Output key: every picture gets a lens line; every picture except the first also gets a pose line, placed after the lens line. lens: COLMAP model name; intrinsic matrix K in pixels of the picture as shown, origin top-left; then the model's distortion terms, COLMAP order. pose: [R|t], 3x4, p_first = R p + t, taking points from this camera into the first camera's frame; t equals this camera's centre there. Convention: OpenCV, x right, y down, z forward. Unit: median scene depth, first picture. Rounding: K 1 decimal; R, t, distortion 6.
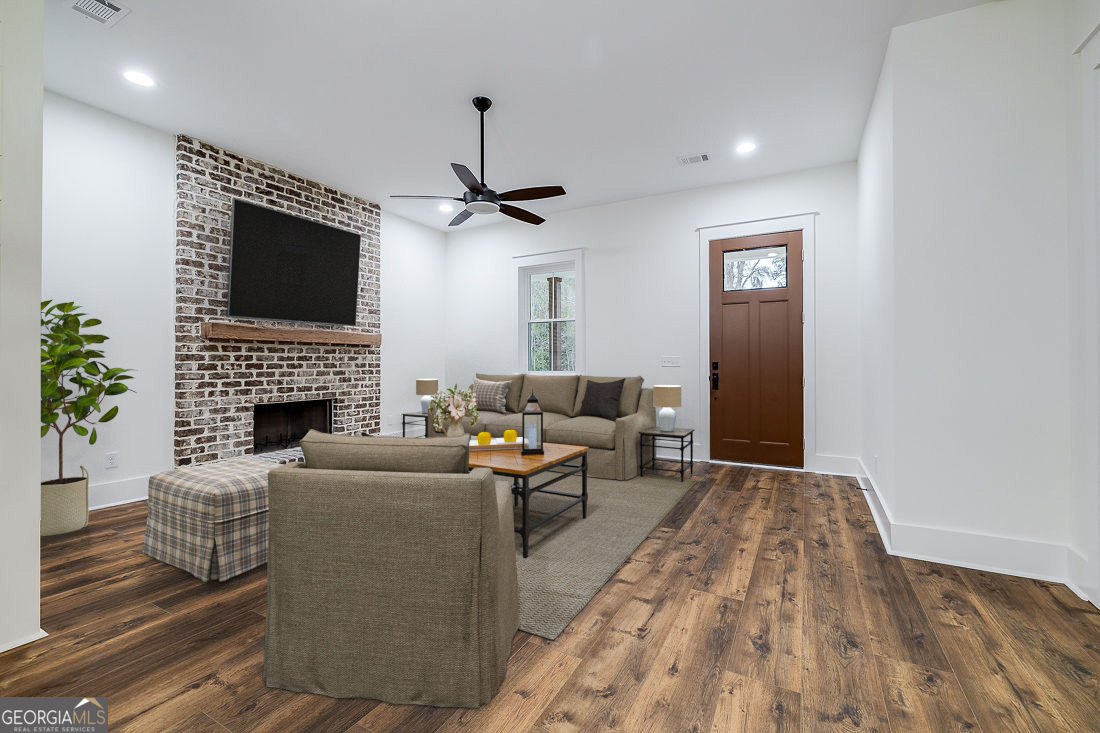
lens RADIAL K [[466.1, 0, 553.3], [0, 466.1, 360.5], [0, 0, 1]] dist [0.000196, 0.000114]
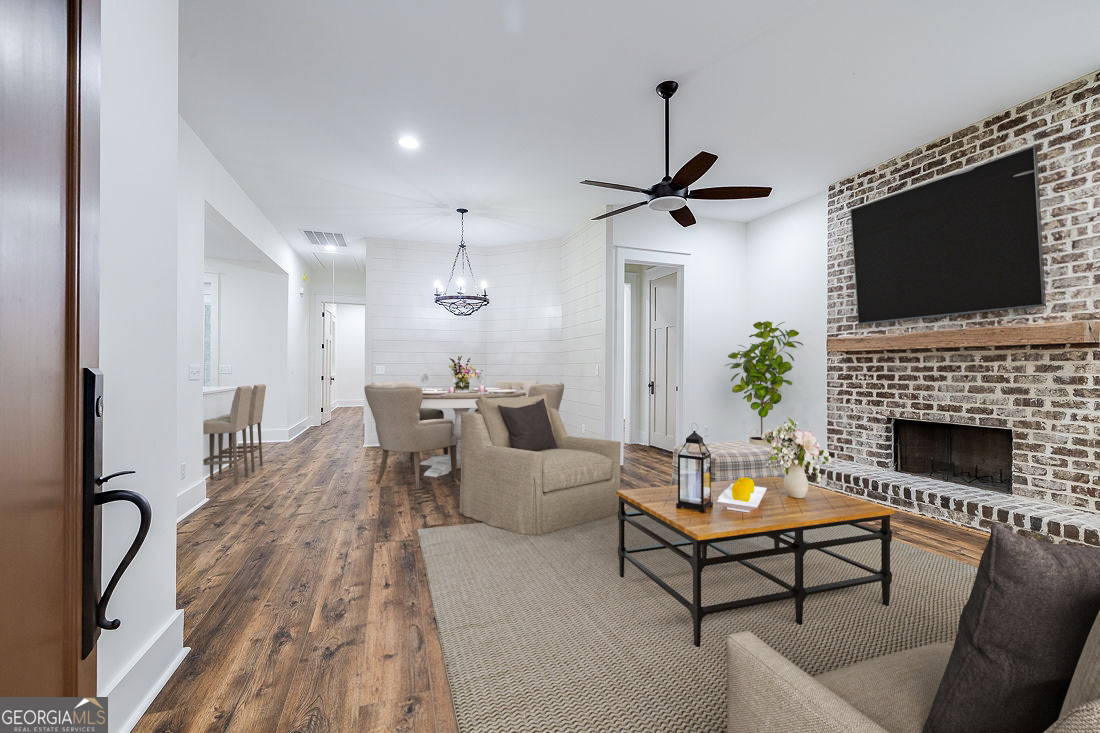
lens RADIAL K [[466.1, 0, 549.9], [0, 466.1, 370.1], [0, 0, 1]] dist [0.000196, 0.000114]
pose [[-0.679087, -0.000106, -0.734058, 0.554003], [0.000707, 0.999999, -0.000798, -0.002349], [0.734057, -0.001061, -0.679087, 1.198929]]
